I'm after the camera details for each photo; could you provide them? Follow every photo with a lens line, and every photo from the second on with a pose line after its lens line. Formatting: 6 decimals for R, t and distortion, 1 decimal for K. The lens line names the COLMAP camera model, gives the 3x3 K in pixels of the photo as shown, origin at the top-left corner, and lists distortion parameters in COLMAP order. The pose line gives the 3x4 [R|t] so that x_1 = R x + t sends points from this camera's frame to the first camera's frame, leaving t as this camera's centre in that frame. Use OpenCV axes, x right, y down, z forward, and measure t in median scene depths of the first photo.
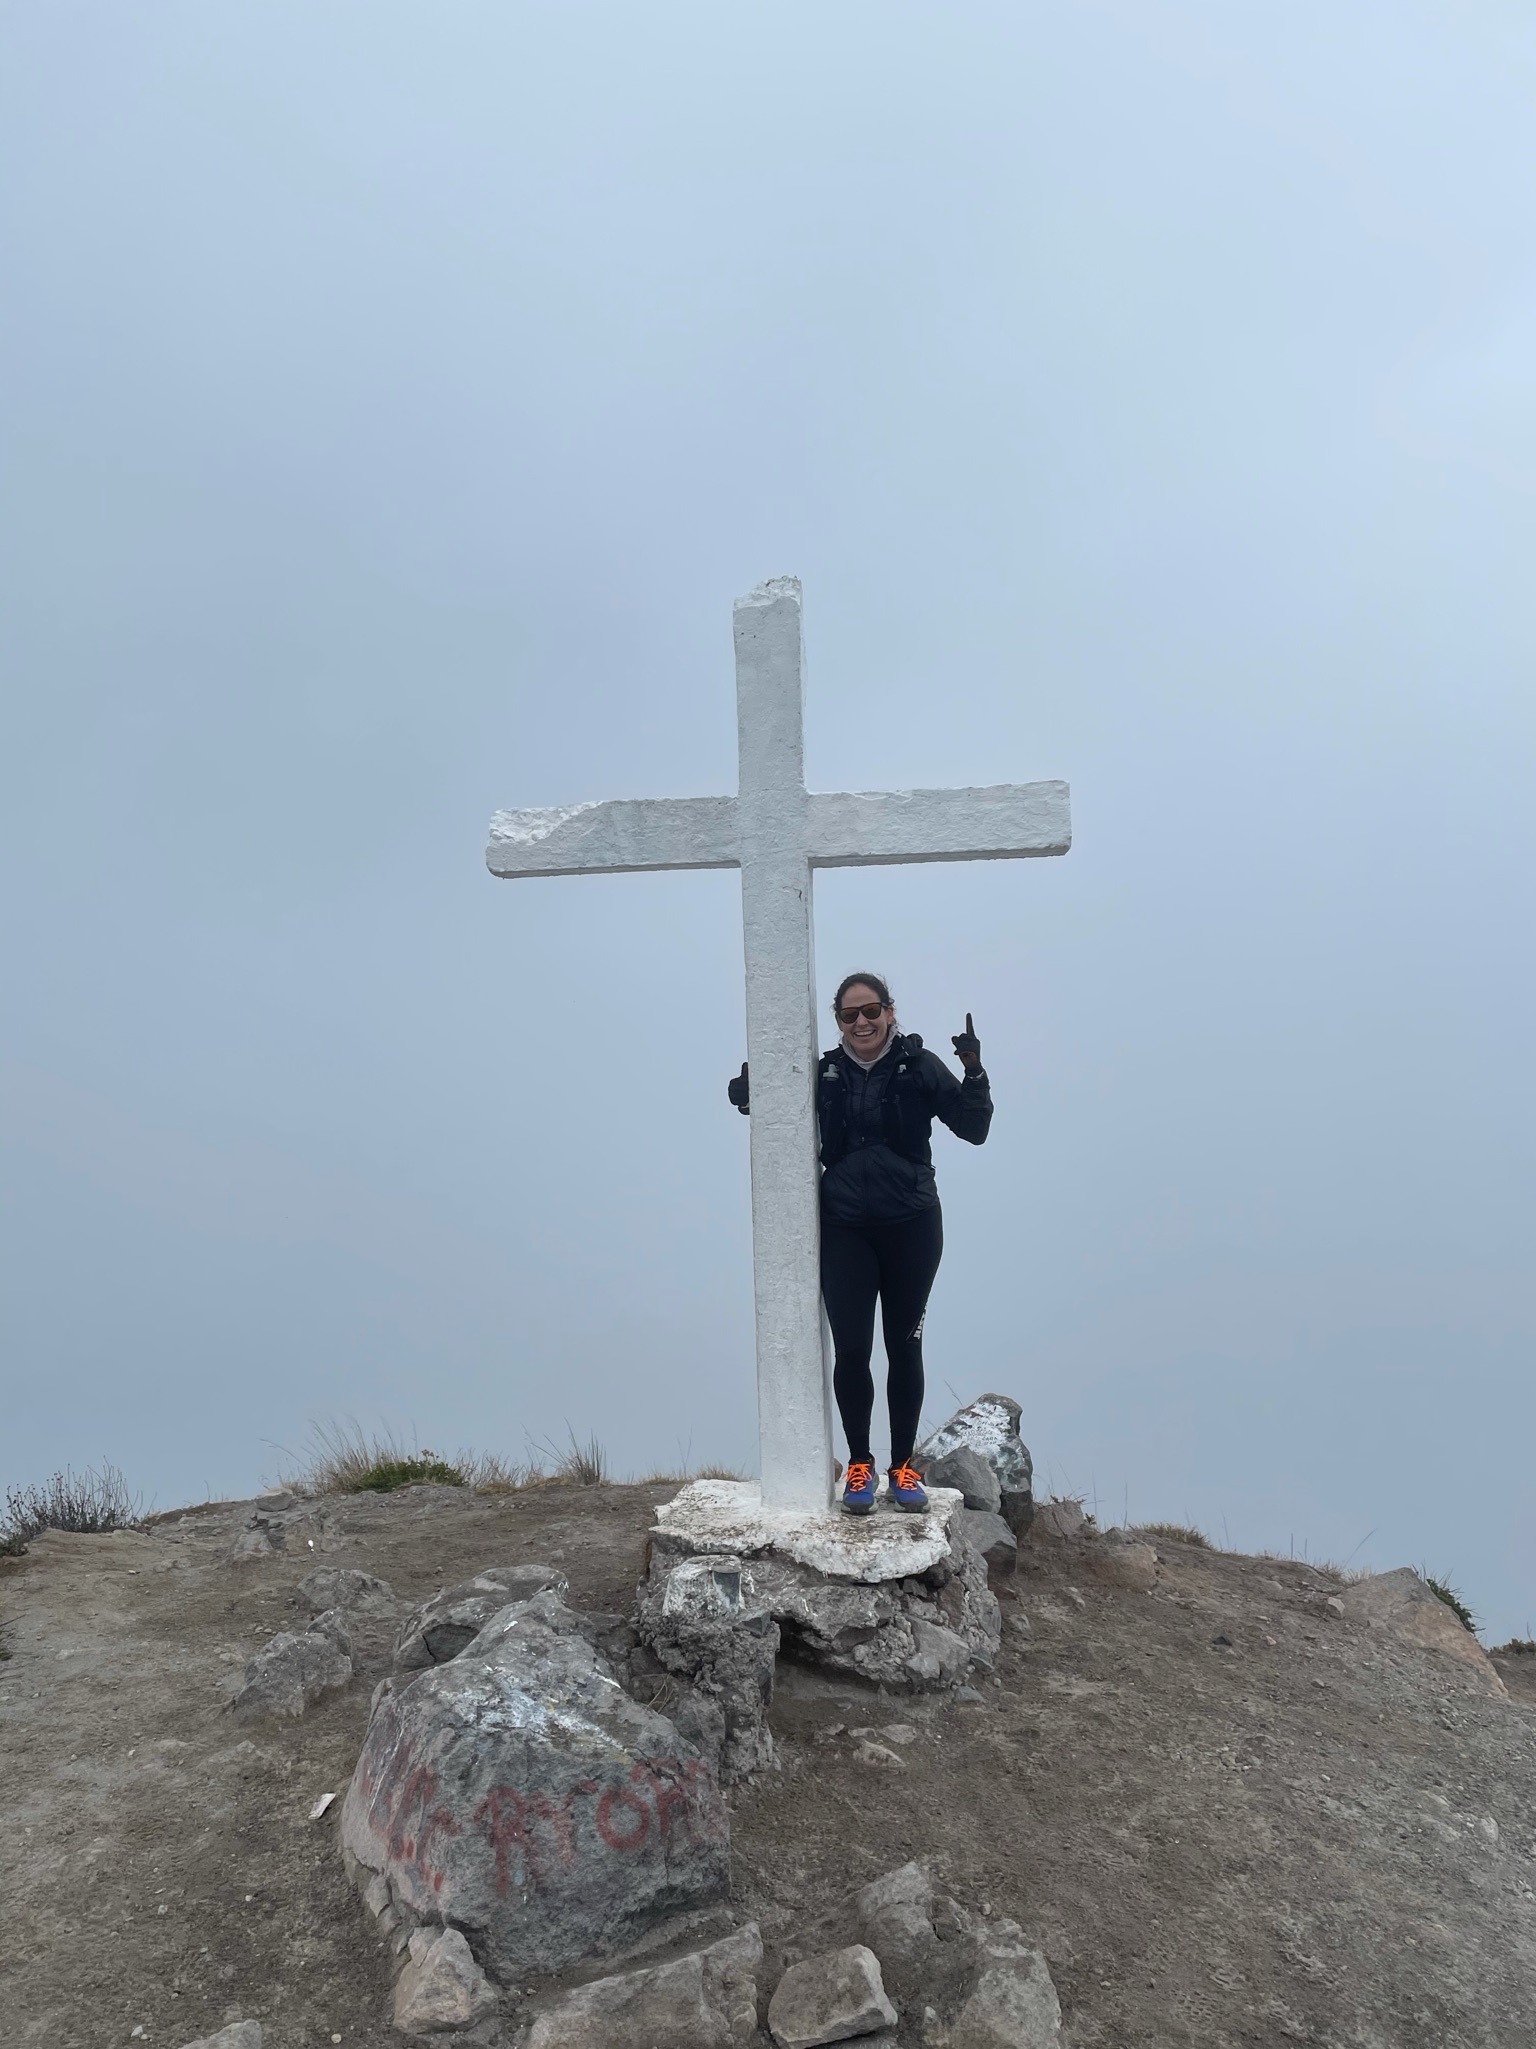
lens RADIAL K [[1523.2, 0, 762.2], [0, 1523.2, 1019.1], [0, 0, 1]] dist [-0.004638, 0.006865]
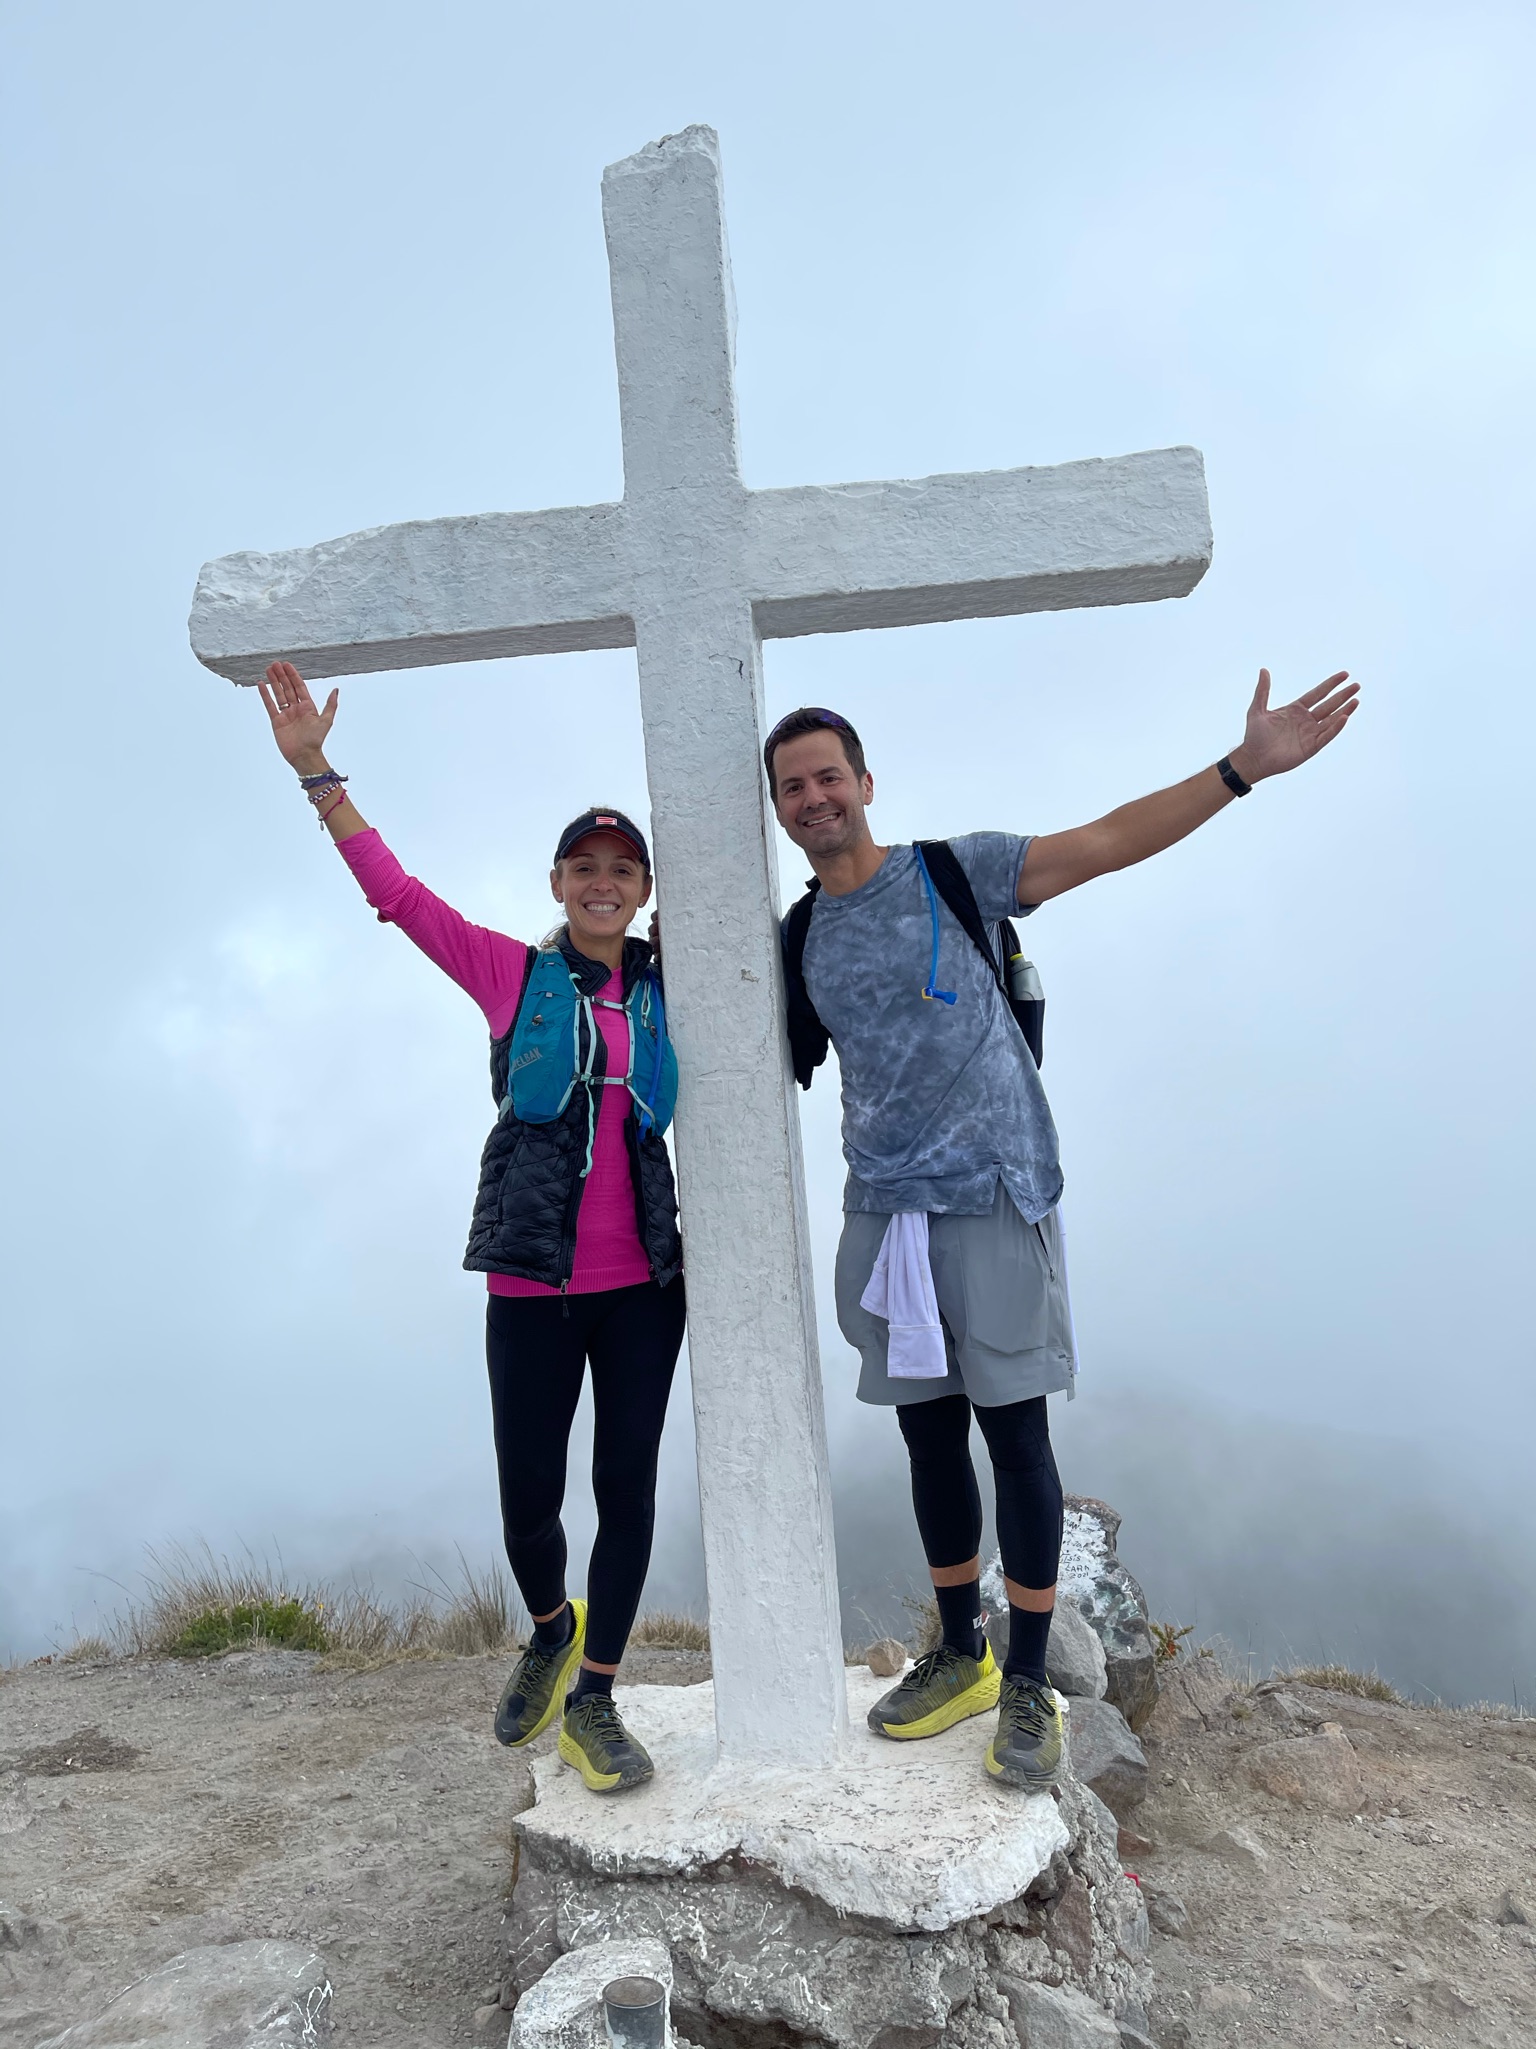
lens RADIAL K [[1578.8, 0, 764.7], [0, 1578.8, 1029.6], [0, 0, 1]] dist [-0.002882, 0.000282]
pose [[0.998736, -0.044607, 0.023163, 0.014567], [0.044784, 0.998971, -0.007165, 0.057657], [-0.022820, 0.008193, 0.999706, 0.415493]]
